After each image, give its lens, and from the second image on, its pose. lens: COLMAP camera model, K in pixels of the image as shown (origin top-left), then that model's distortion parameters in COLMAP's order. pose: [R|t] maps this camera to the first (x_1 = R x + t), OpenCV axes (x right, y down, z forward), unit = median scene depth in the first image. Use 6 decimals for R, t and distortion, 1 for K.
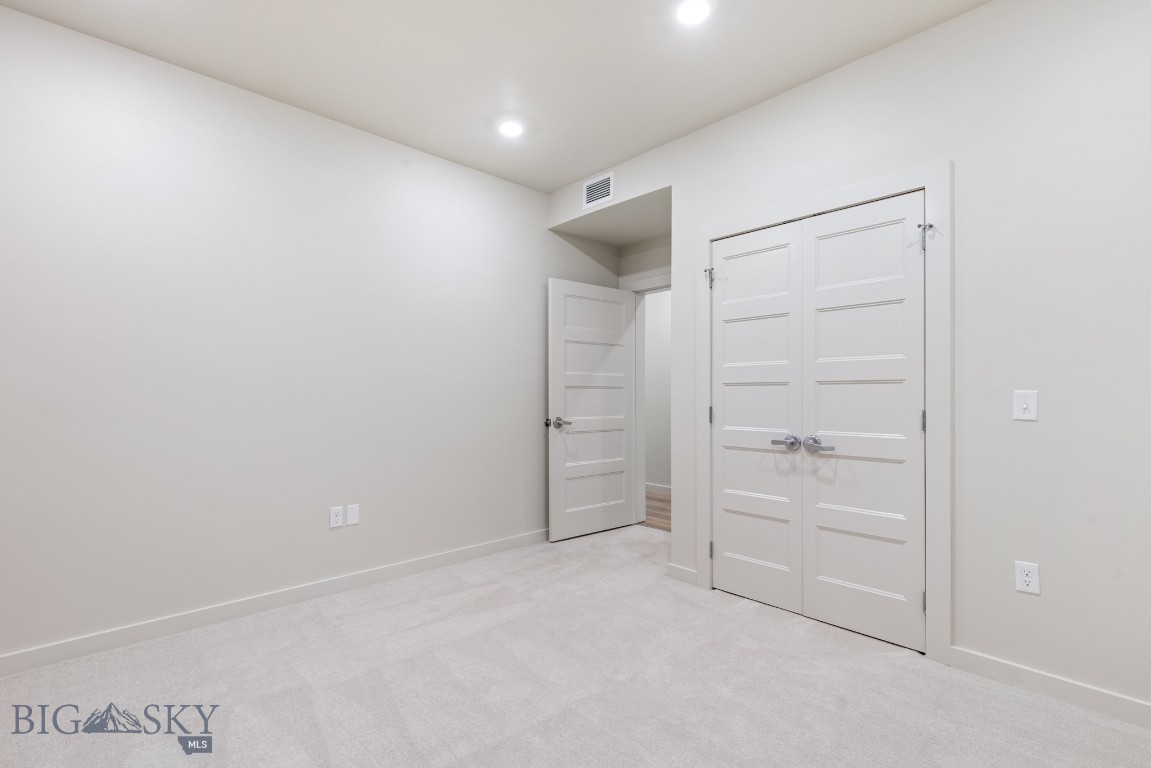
lens RADIAL K [[533.3, 0, 575.5], [0, 533.3, 399.3], [0, 0, 1]] dist [0.021019, -0.000635]
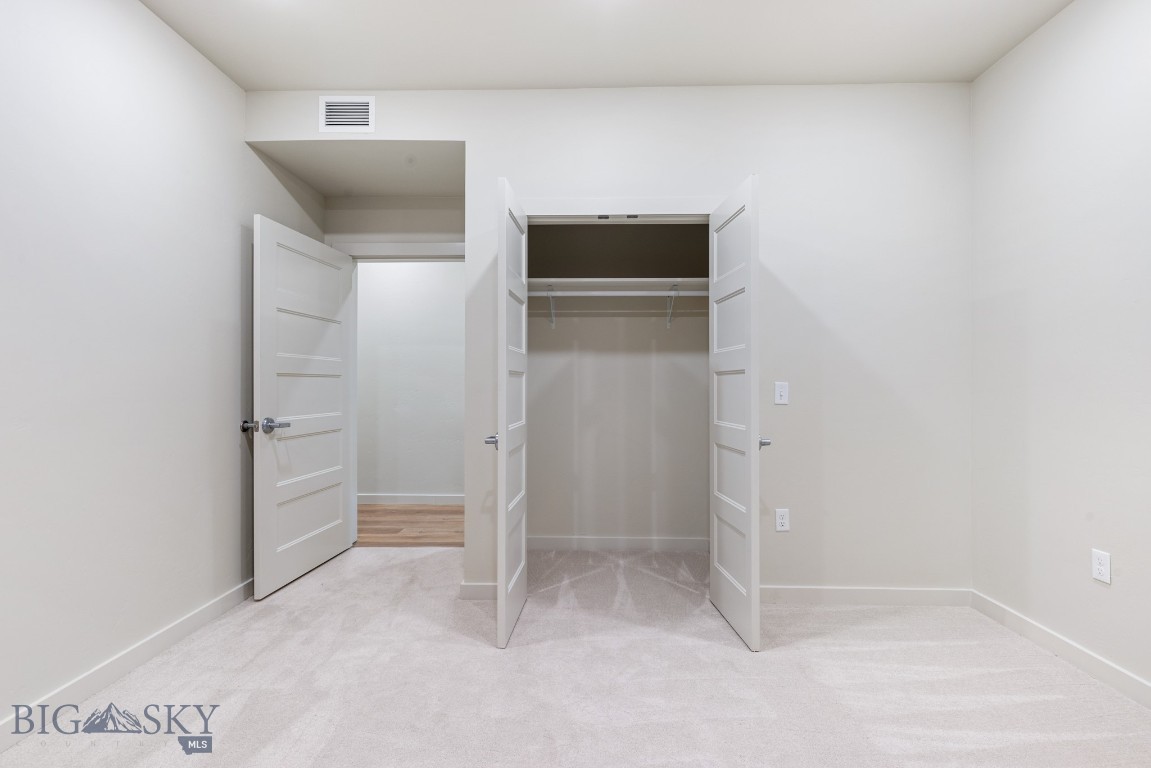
lens RADIAL K [[533.3, 0, 581.5], [0, 533.3, 384.3], [0, 0, 1]] dist [0.021019, -0.000635]
pose [[0.700954, -0.004290, 0.713193, -0.245713], [0.006256, 0.999980, -0.000134, -0.007599], [-0.713179, 0.004555, 0.700967, 0.217343]]
